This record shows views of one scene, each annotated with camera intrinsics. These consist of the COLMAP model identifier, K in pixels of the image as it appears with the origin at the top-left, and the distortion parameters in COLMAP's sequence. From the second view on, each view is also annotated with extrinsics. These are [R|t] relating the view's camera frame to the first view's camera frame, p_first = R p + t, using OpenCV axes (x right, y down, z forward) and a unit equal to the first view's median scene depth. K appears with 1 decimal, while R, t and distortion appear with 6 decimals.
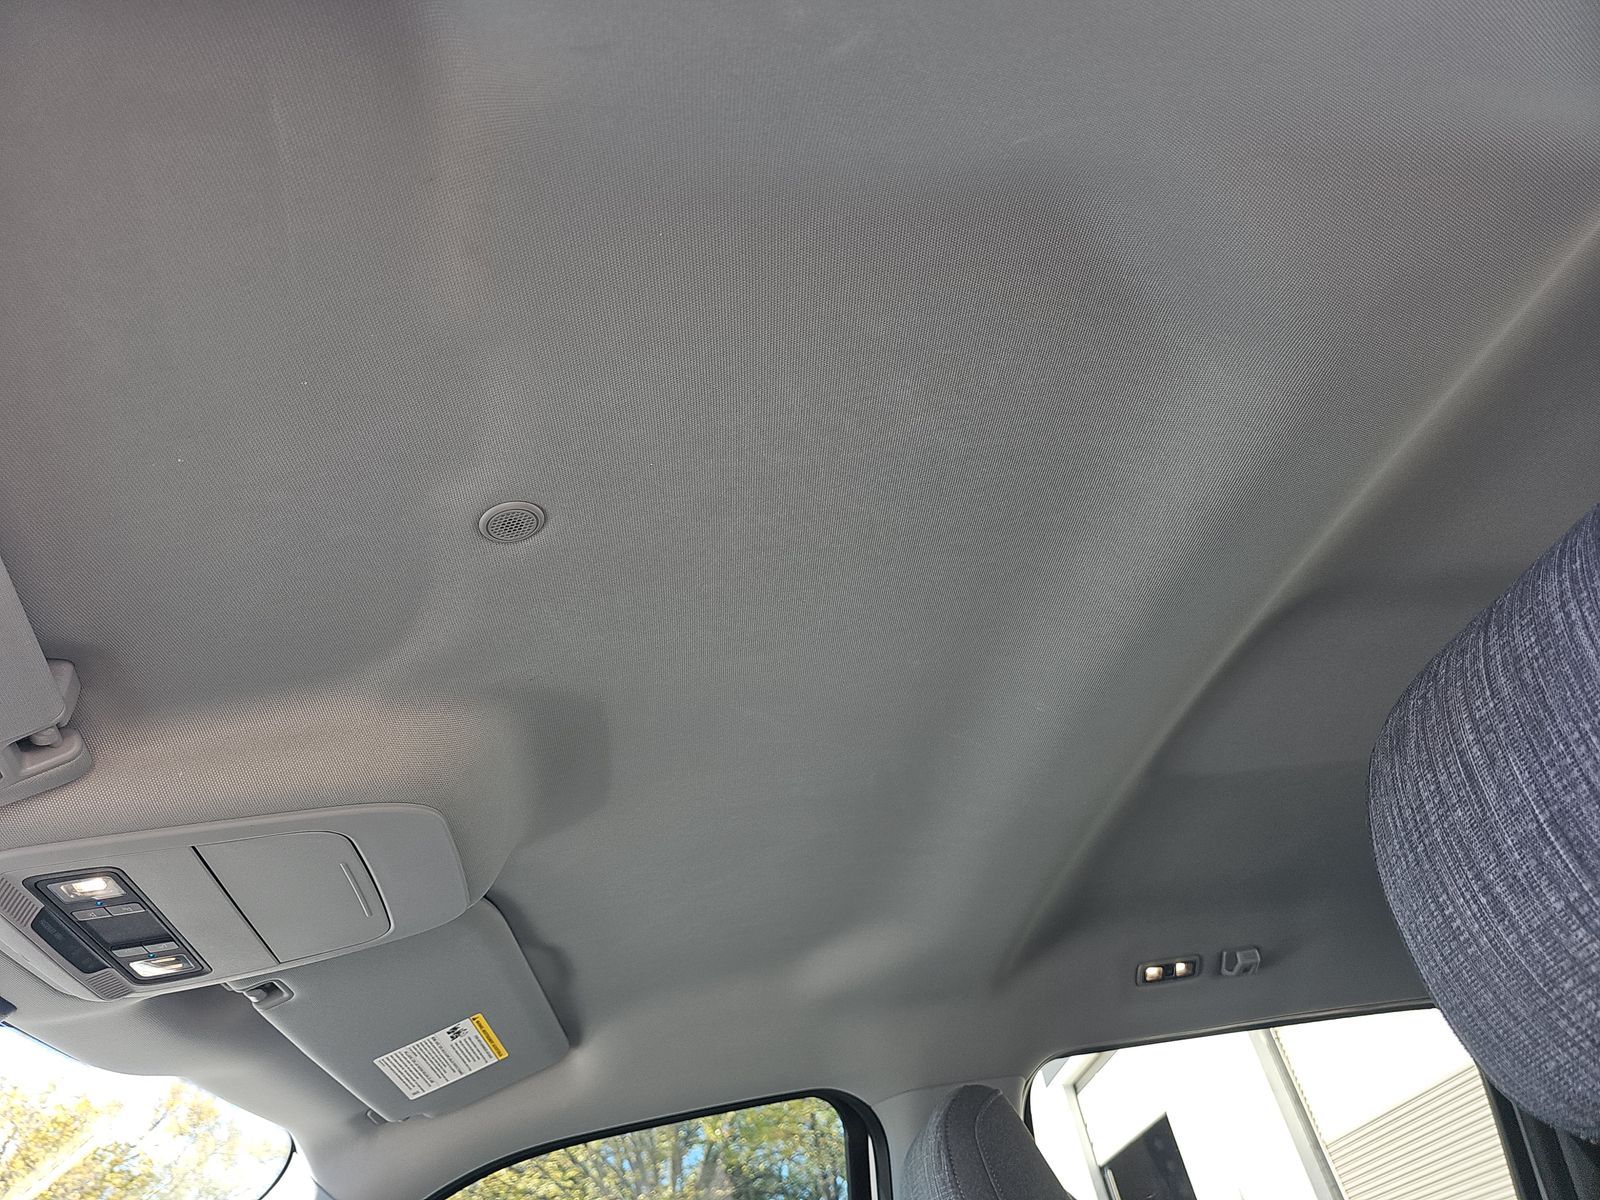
lens RADIAL K [[1085.9, 0, 800.0], [0, 1085.9, 600.1], [0, 0, 1]] dist [-0.006307, -0.004128]
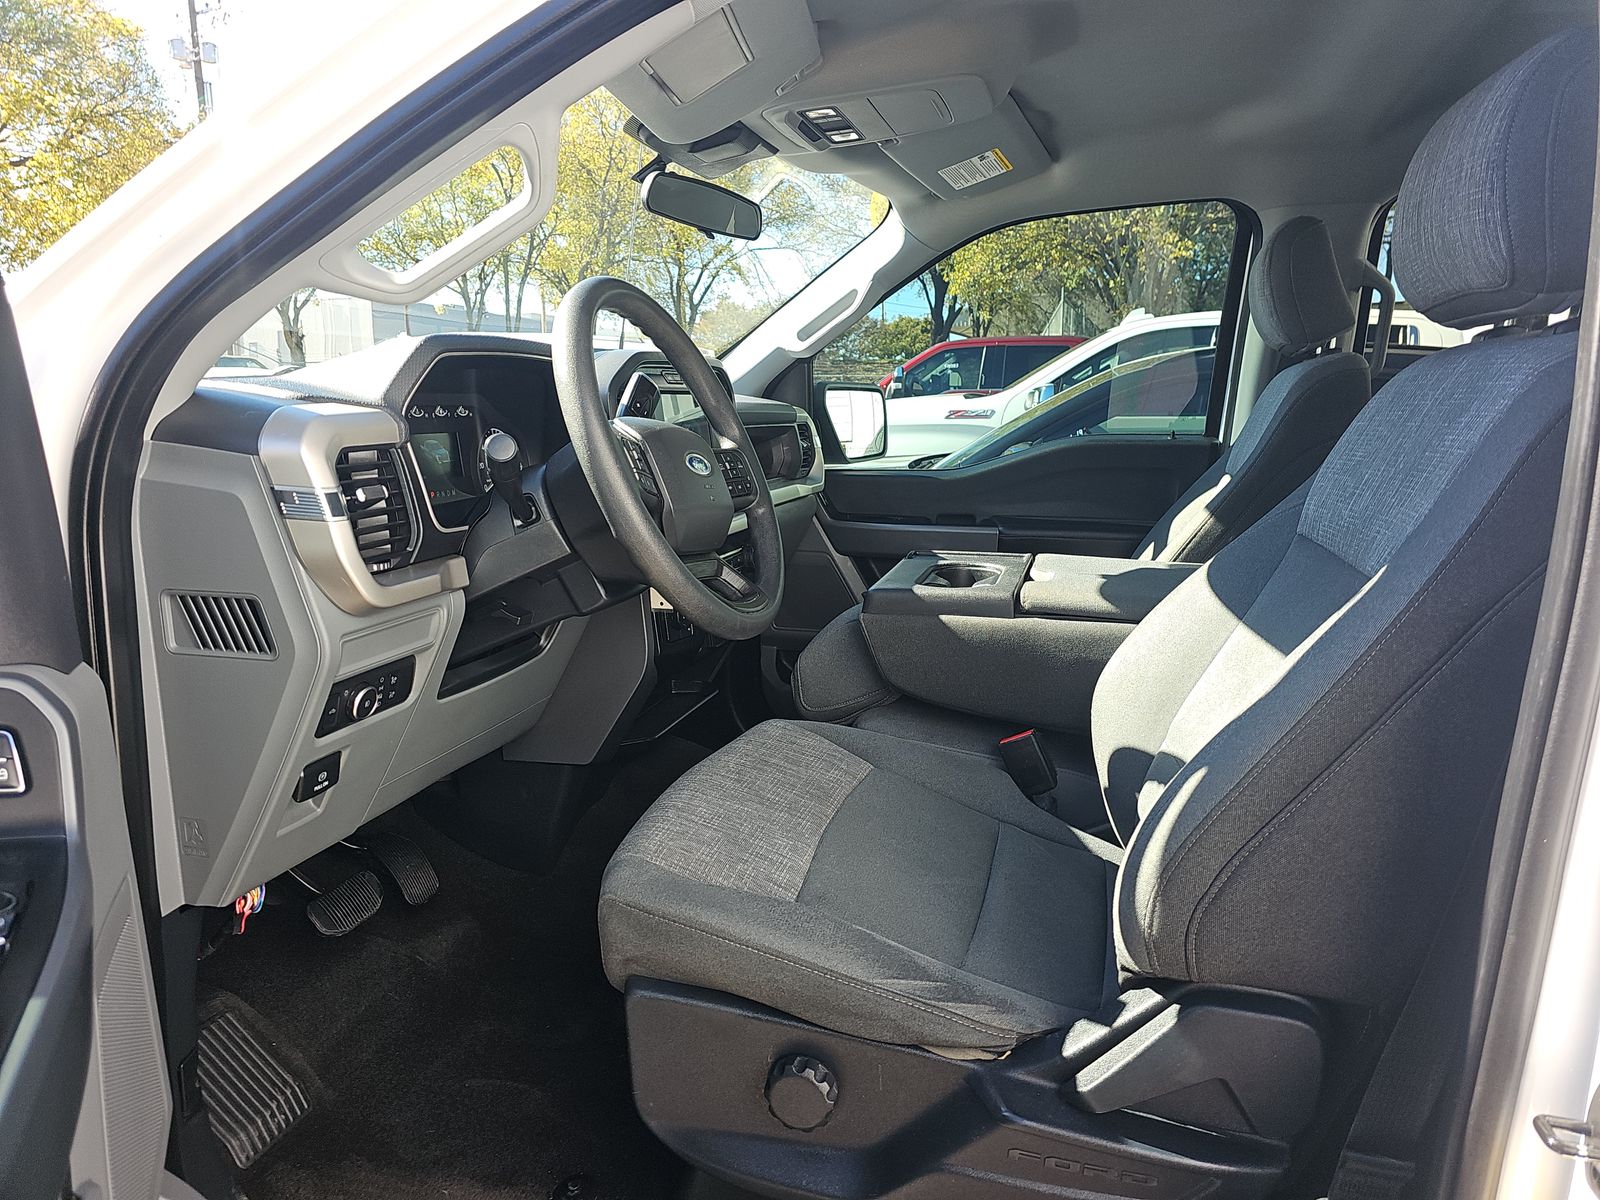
lens RADIAL K [[1085.9, 0, 800.1], [0, 1085.9, 593.7], [0, 0, 1]] dist [-0.006307, -0.004128]
pose [[0.912020, 0.225512, -0.342583, 0.146955], [0.109895, 0.670369, 0.733845, -0.396259], [0.395148, -0.706929, 0.586608, -0.555002]]
